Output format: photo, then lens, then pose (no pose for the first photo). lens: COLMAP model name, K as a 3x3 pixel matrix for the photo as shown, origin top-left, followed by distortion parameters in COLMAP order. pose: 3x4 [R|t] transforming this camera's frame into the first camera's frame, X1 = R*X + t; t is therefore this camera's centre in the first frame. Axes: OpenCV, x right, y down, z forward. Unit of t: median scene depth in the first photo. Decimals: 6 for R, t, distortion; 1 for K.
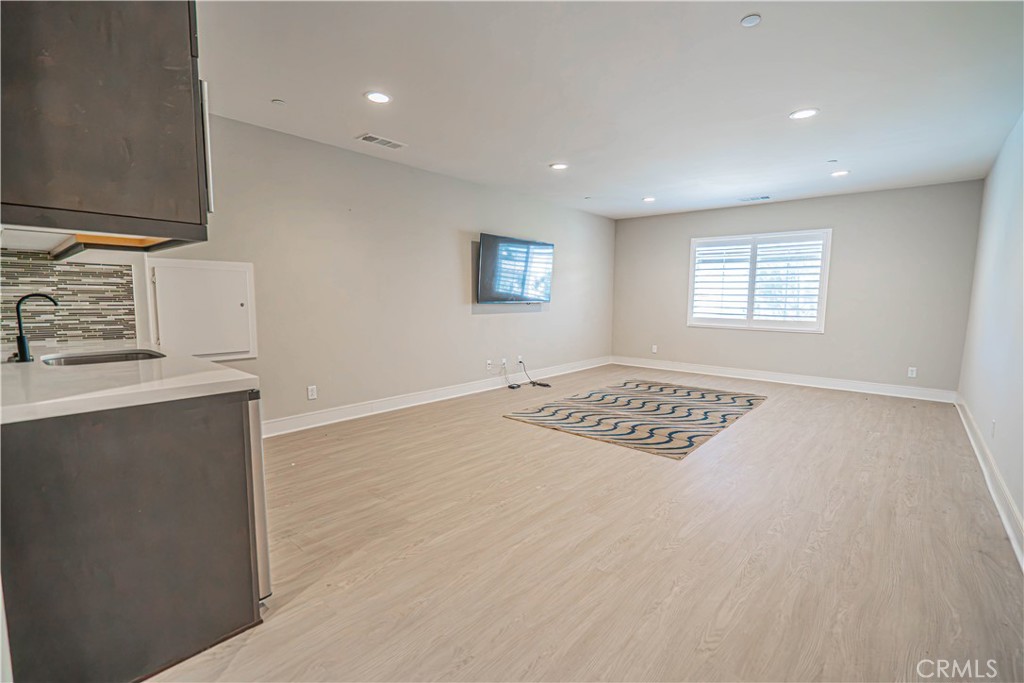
lens RADIAL K [[458.6, 0, 512.0], [0, 458.6, 341.5], [0, 0, 1]] dist [0.001115, 0.000265]
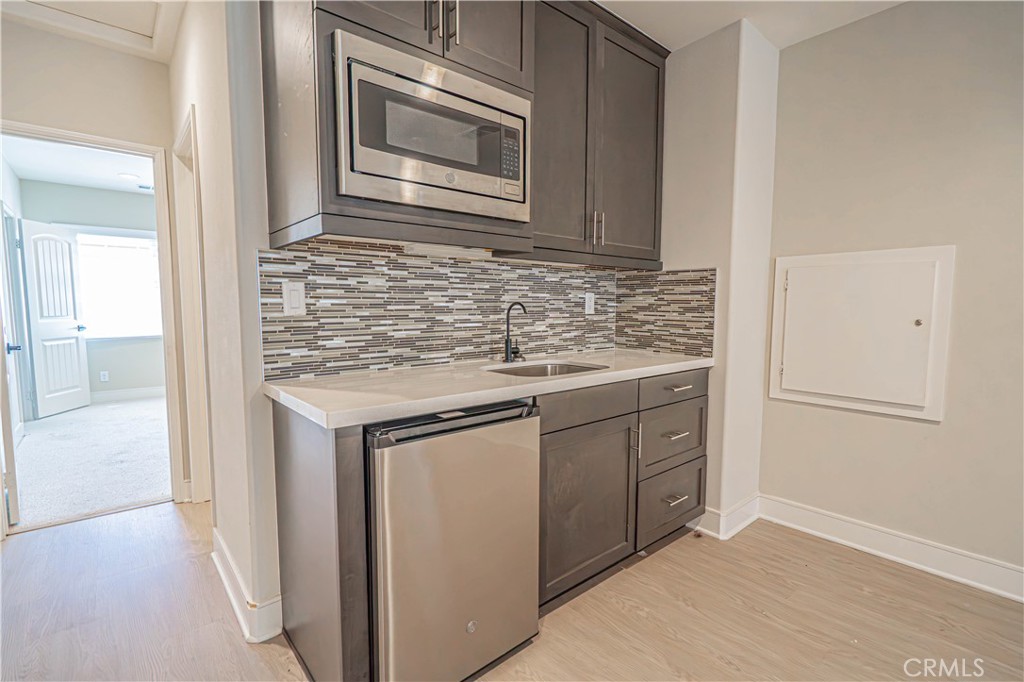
lens RADIAL K [[458.6, 0, 512.0], [0, 458.6, 341.0], [0, 0, 1]] dist [0.001115, 0.000265]
pose [[-0.132954, 0.068320, -0.988765, 0.040681], [-0.104514, 0.991093, 0.082534, -0.069542], [0.985596, 0.114313, -0.124629, 0.778082]]
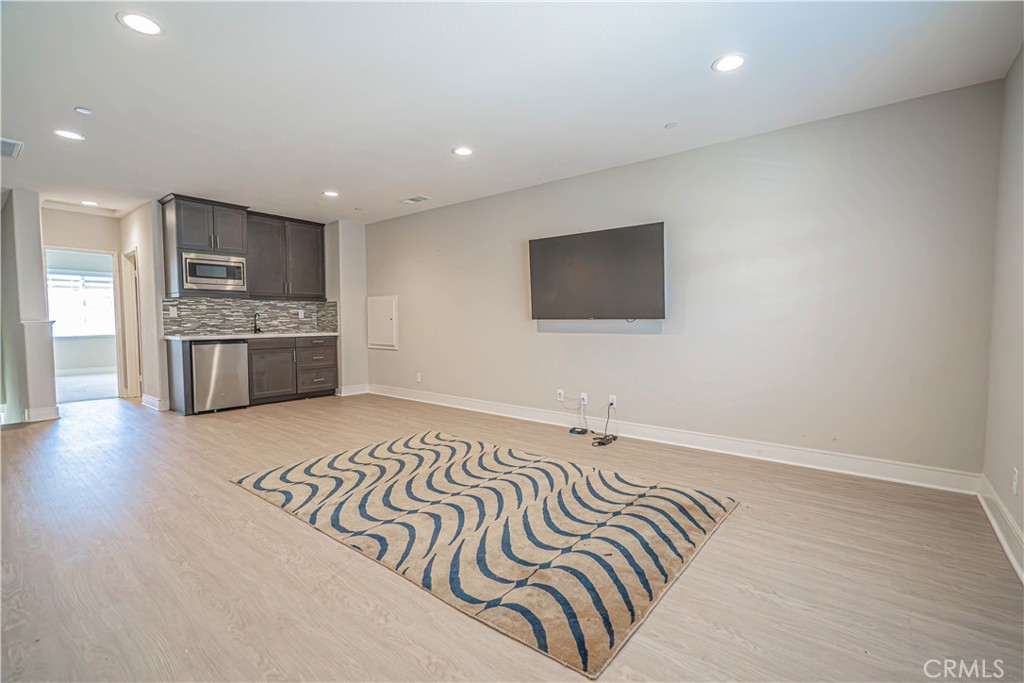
lens RADIAL K [[458.6, 0, 512.0], [0, 458.6, 341.5], [0, 0, 1]] dist [0.001115, 0.000265]
pose [[0.031377, 0.036480, -0.998842, 1.621958], [-0.097836, 0.994647, 0.033253, -0.131815], [0.994708, 0.096679, 0.034778, 1.889481]]
